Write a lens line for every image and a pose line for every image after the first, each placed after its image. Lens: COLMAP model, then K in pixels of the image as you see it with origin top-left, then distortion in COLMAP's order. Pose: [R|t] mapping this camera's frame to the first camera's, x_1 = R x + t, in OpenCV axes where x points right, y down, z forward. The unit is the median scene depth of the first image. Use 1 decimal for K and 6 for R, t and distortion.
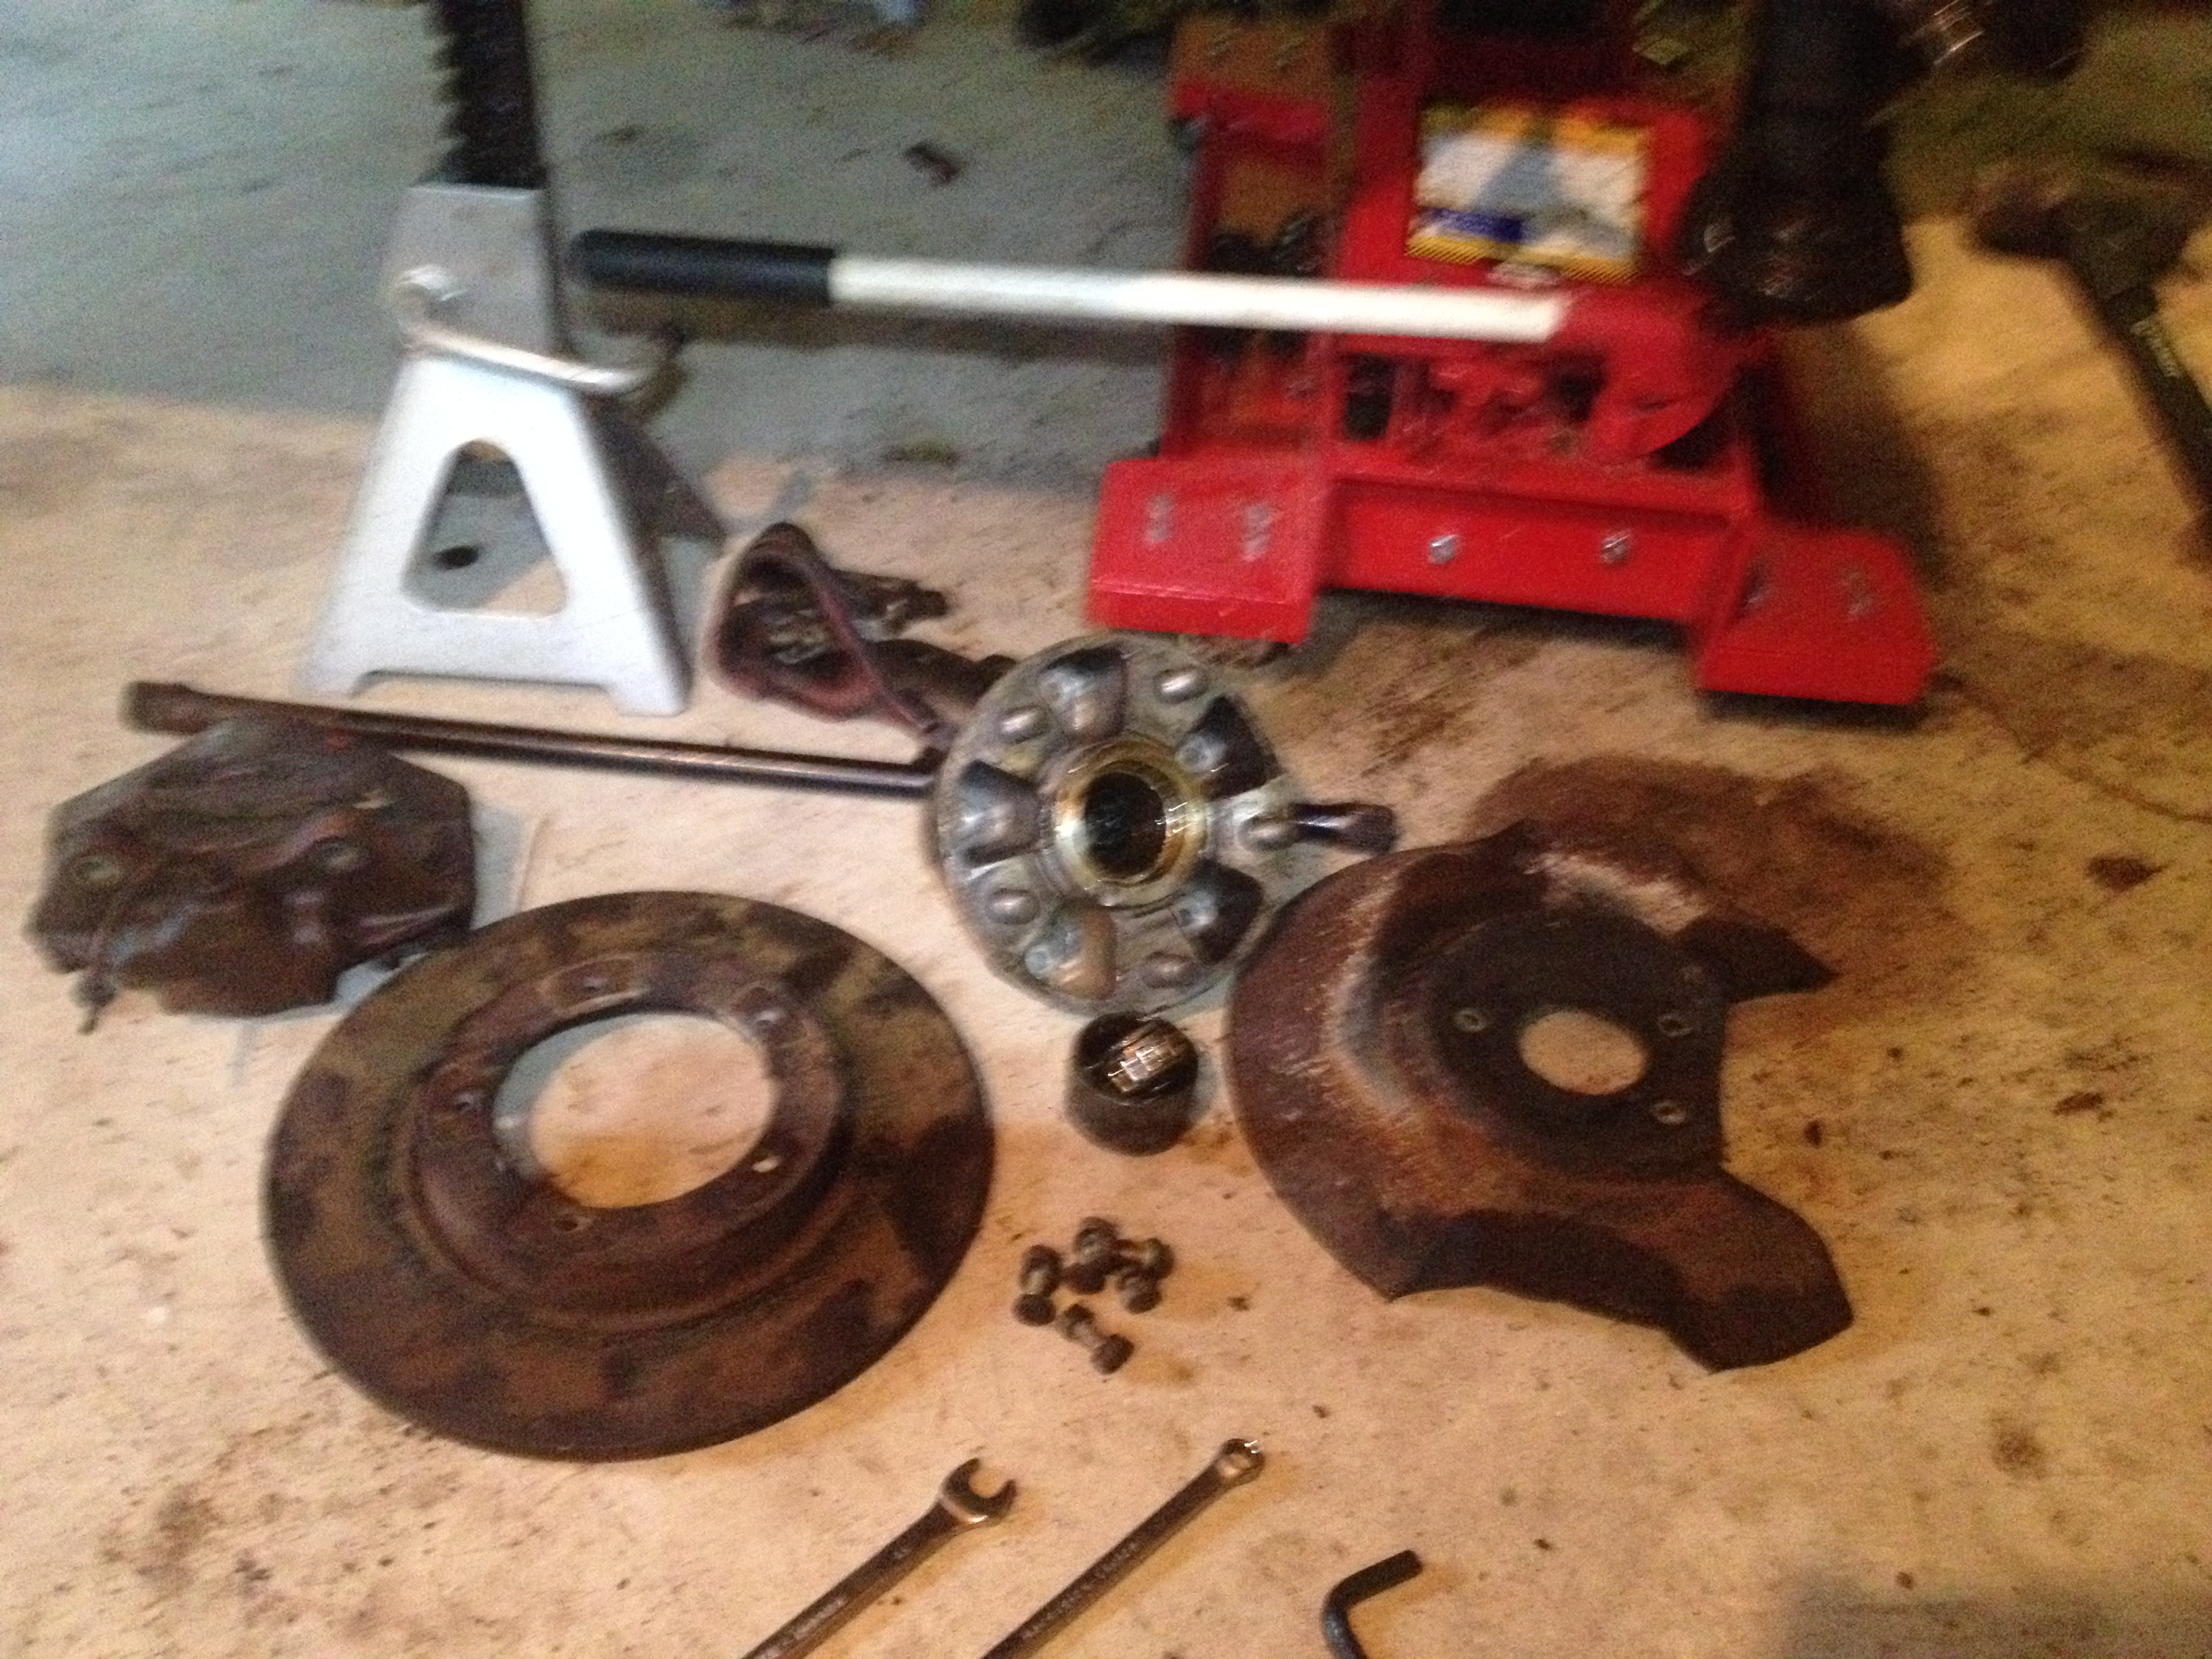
lens RADIAL K [[2285.1, 0, 1108.7], [0, 2285.1, 844.1], [0, 0, 1]] dist [0.058645, 0.000000]
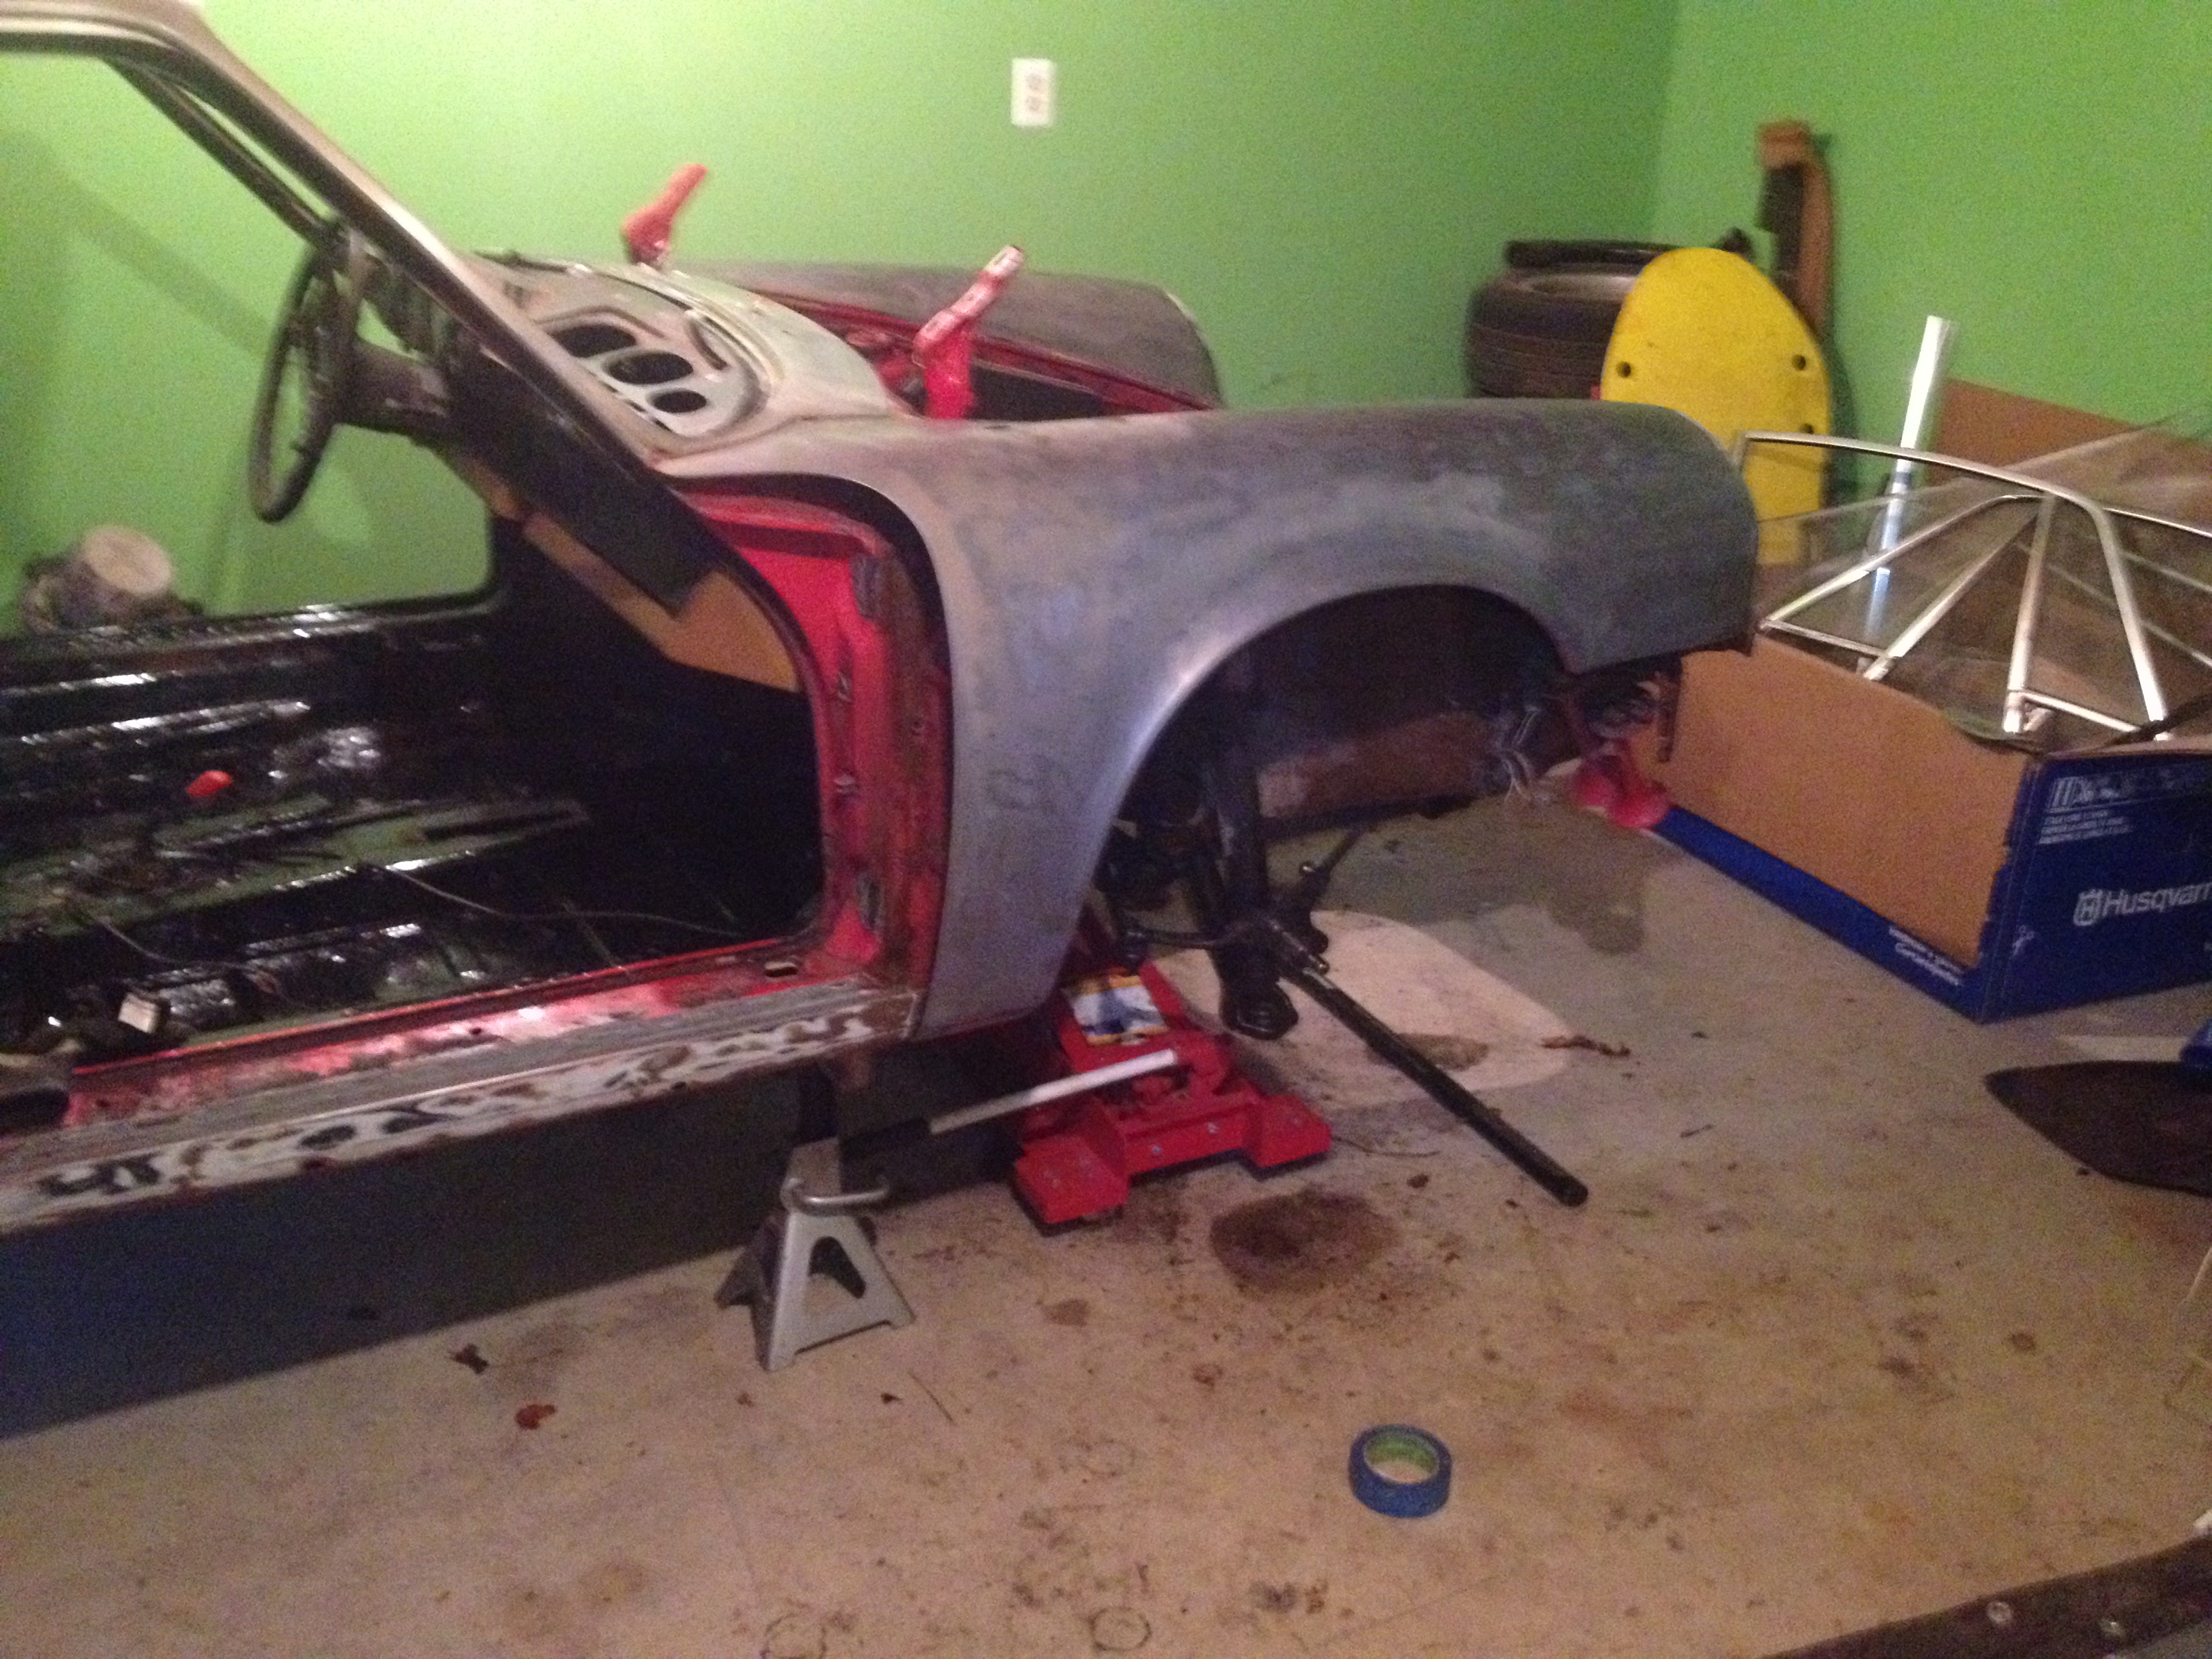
lens RADIAL K [[2285.1, 0, 1097.3], [0, 2285.1, 831.5], [0, 0, 1]] dist [0.058645, 0.000000]
pose [[0.860450, -0.267818, 0.433474, -0.935335], [0.372882, 0.910747, -0.177477, -0.025680], [-0.347254, 0.314345, 0.883517, -1.366885]]
